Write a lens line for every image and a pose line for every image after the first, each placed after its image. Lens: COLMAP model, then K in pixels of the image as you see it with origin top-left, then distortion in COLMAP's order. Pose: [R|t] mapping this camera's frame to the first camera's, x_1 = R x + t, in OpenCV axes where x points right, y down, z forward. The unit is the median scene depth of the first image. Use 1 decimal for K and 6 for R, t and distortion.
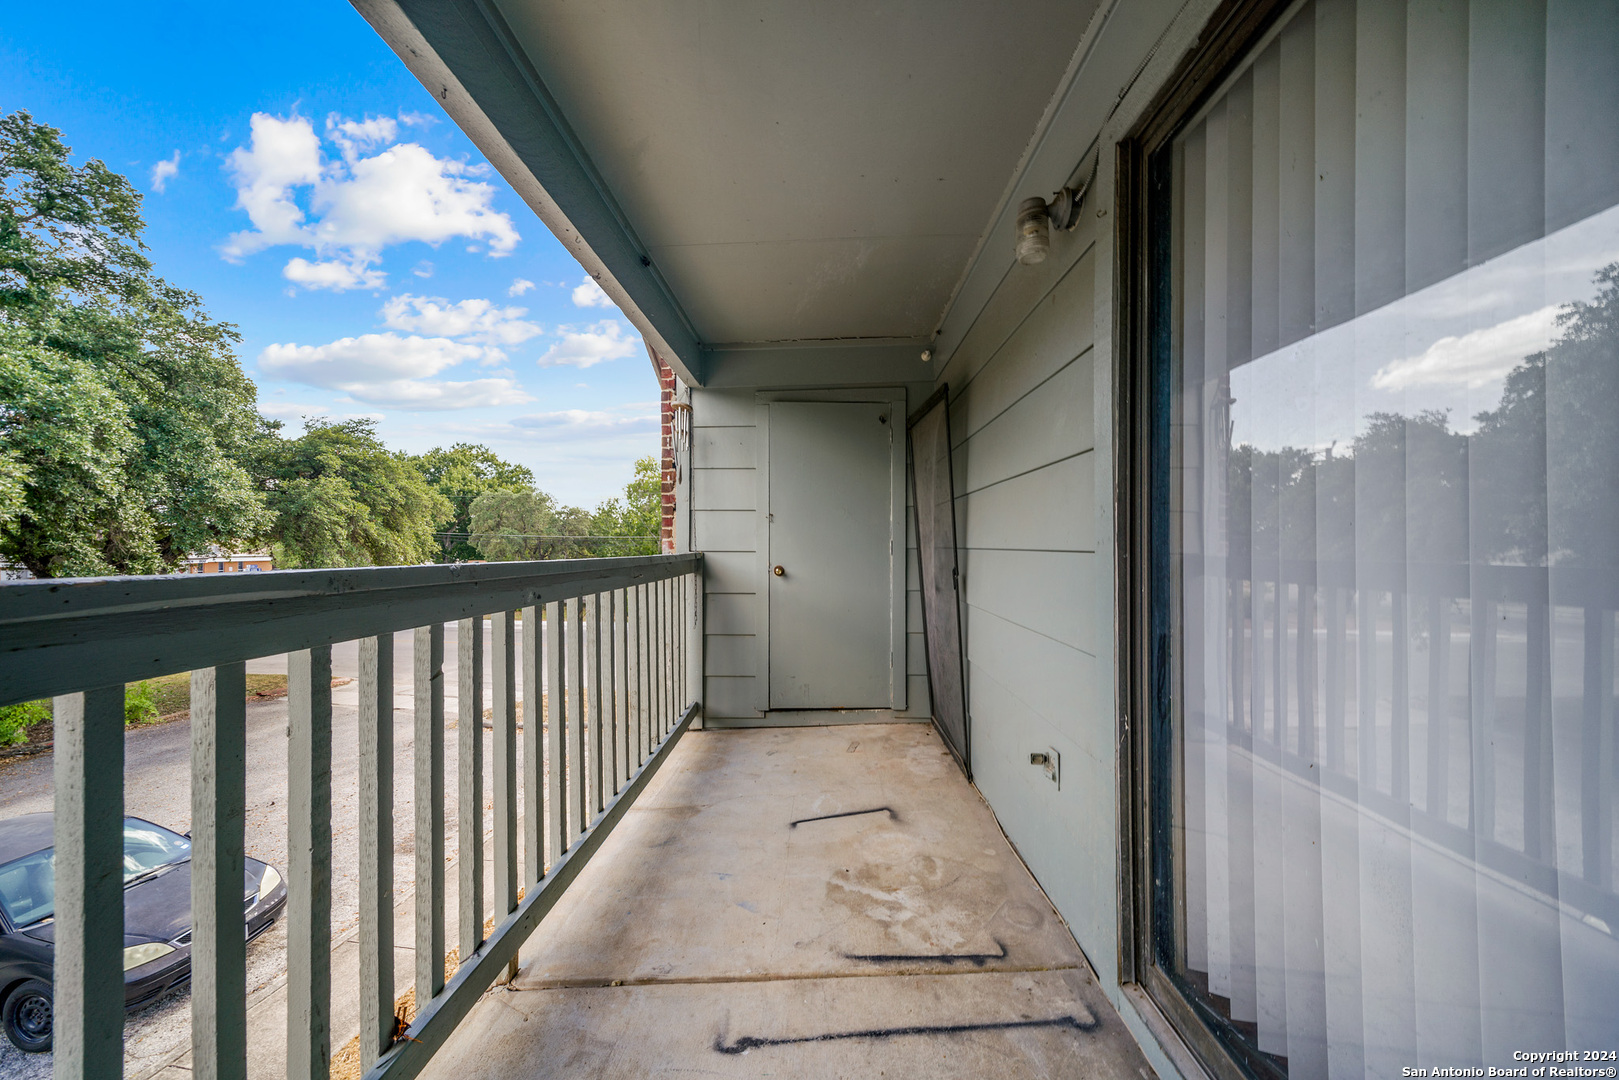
lens RADIAL K [[556.0, 0, 807.2], [0, 556.0, 529.5], [0, 0, 1]] dist [-0.009103, -0.000095]
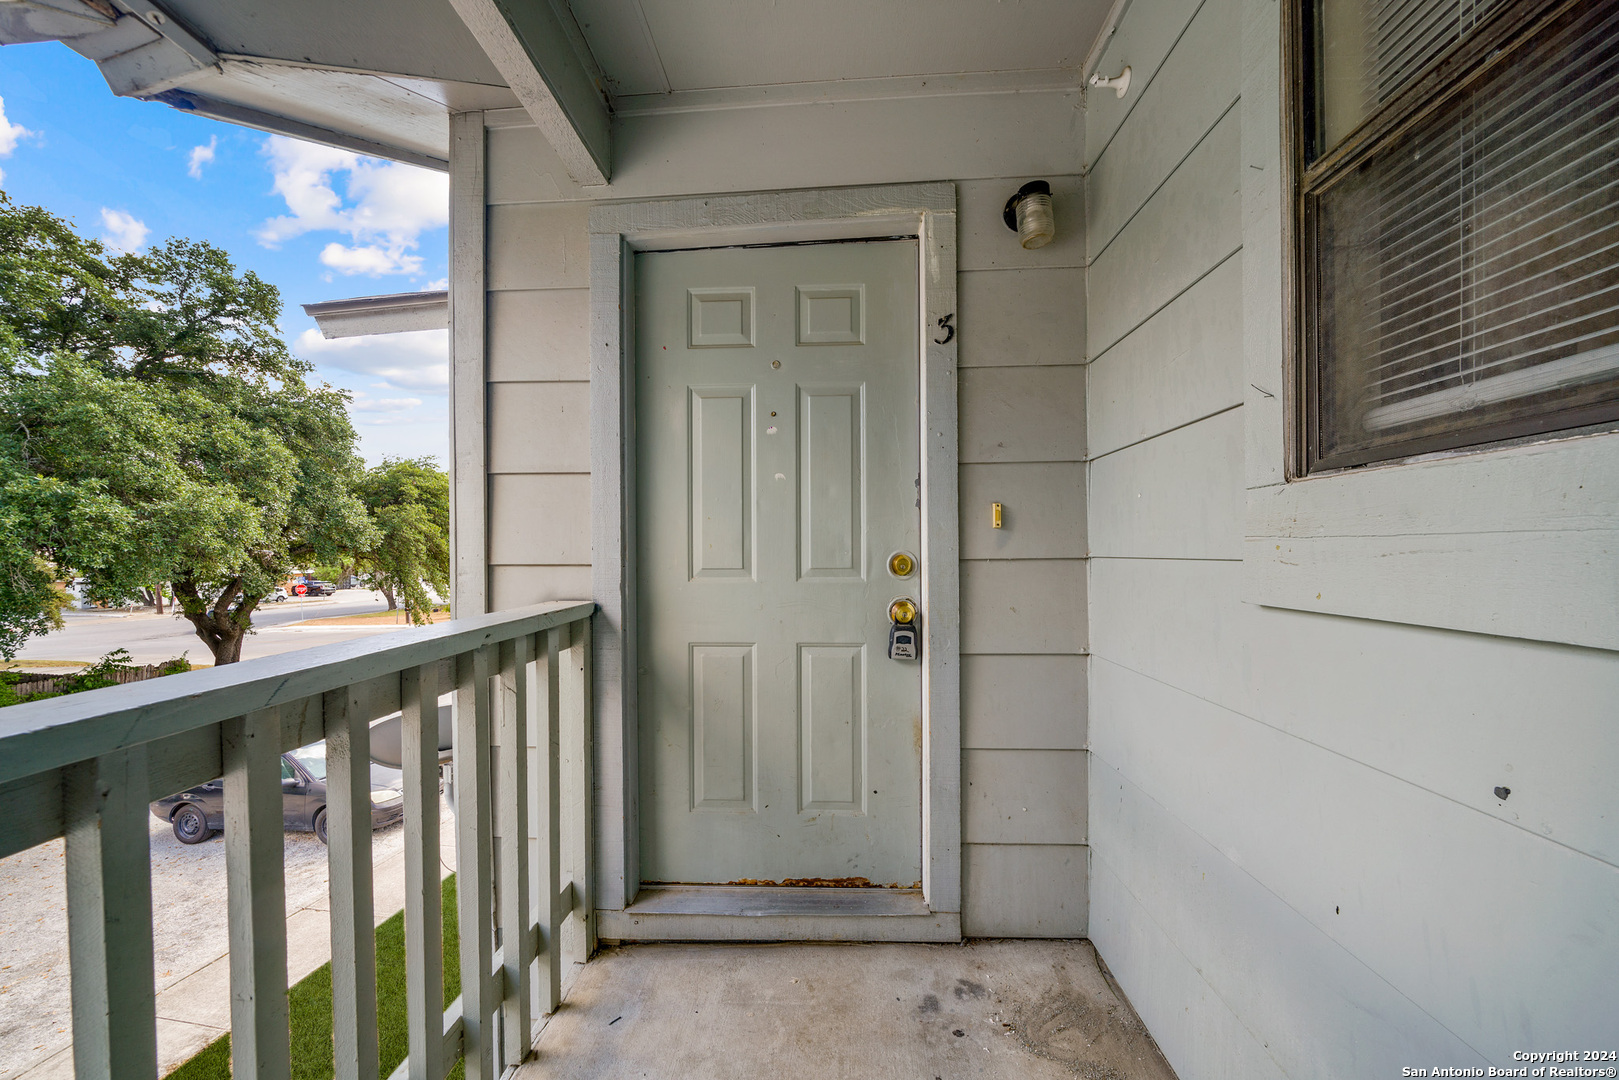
lens RADIAL K [[588.6, 0, 805.1], [0, 588.6, 550.1], [0, 0, 1]] dist [0.001765, 0.000171]
pose [[0.999568, -0.007771, -0.028331, 0.081904], [0.008353, 0.999756, 0.020468, -0.011306], [0.028165, -0.020696, 0.999389, -0.378533]]
